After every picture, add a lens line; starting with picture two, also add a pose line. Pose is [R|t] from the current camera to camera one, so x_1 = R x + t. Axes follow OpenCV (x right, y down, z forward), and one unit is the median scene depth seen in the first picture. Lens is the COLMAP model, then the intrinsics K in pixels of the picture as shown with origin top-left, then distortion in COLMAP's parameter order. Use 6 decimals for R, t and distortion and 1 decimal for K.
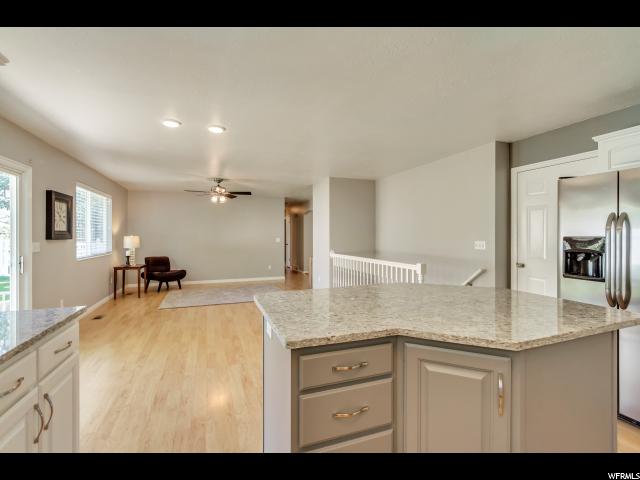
lens RADIAL K [[298.8, 0, 320.4], [0, 298.8, 241.2], [0, 0, 1]] dist [0.005561, 0.000968]
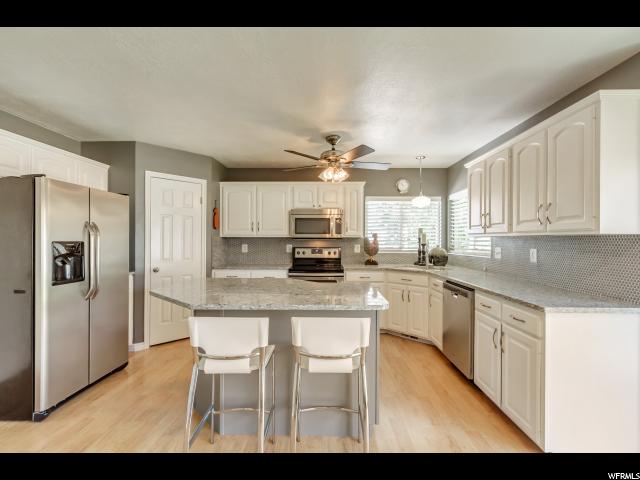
lens RADIAL K [[298.8, 0, 320.3], [0, 298.8, 241.6], [0, 0, 1]] dist [0.005561, 0.000968]
pose [[-0.926667, -0.004641, 0.375856, -0.320753], [-0.001136, 0.999954, 0.009545, -0.026130], [-0.375883, 0.008418, -0.926629, 1.712938]]
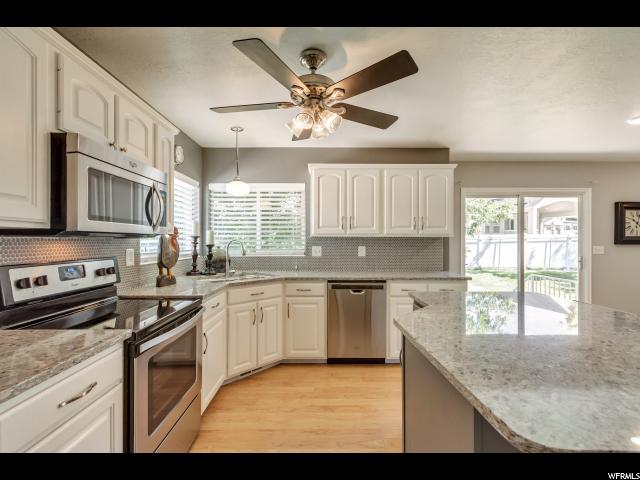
lens RADIAL K [[298.8, 0, 321.5], [0, 298.8, 240.0], [0, 0, 1]] dist [0.005561, 0.000968]
pose [[-0.344556, -0.002340, -0.938763, 1.006323], [-0.005301, 0.999986, -0.000547, -0.017729], [0.938751, 0.004788, -0.344564, 0.576237]]
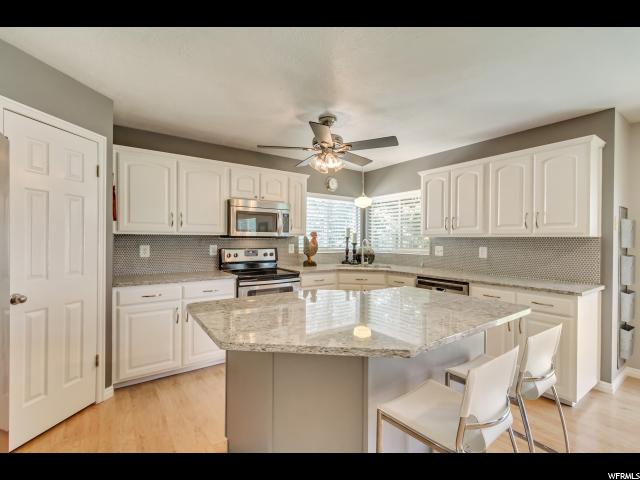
lens RADIAL K [[298.8, 0, 320.5], [0, 298.8, 241.0], [0, 0, 1]] dist [0.005561, 0.000968]
pose [[-0.967260, -0.004584, -0.253745, 0.563144], [-0.007419, 0.999920, 0.010218, -0.026989], [0.253678, 0.011766, -0.967217, 1.524933]]
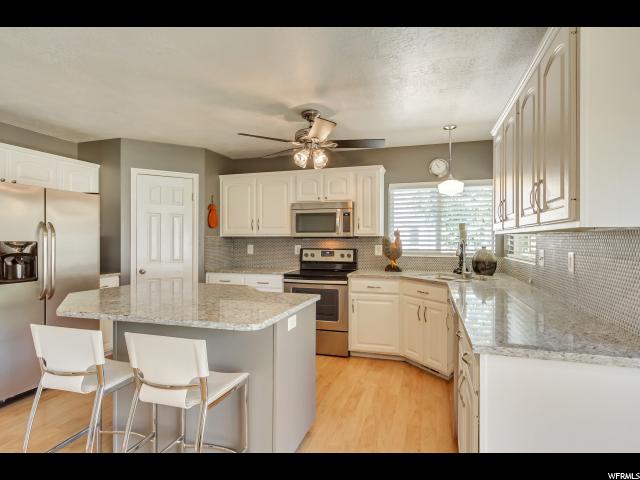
lens RADIAL K [[346.1, 0, 321.2], [0, 346.1, 239.4], [0, 0, 1]] dist [0.002948, 0.001512]
pose [[-0.787859, 0.000704, 0.615855, -0.724566], [0.001916, 0.999997, 0.001308, -0.021834], [-0.615852, 0.002210, -0.787859, 1.369165]]
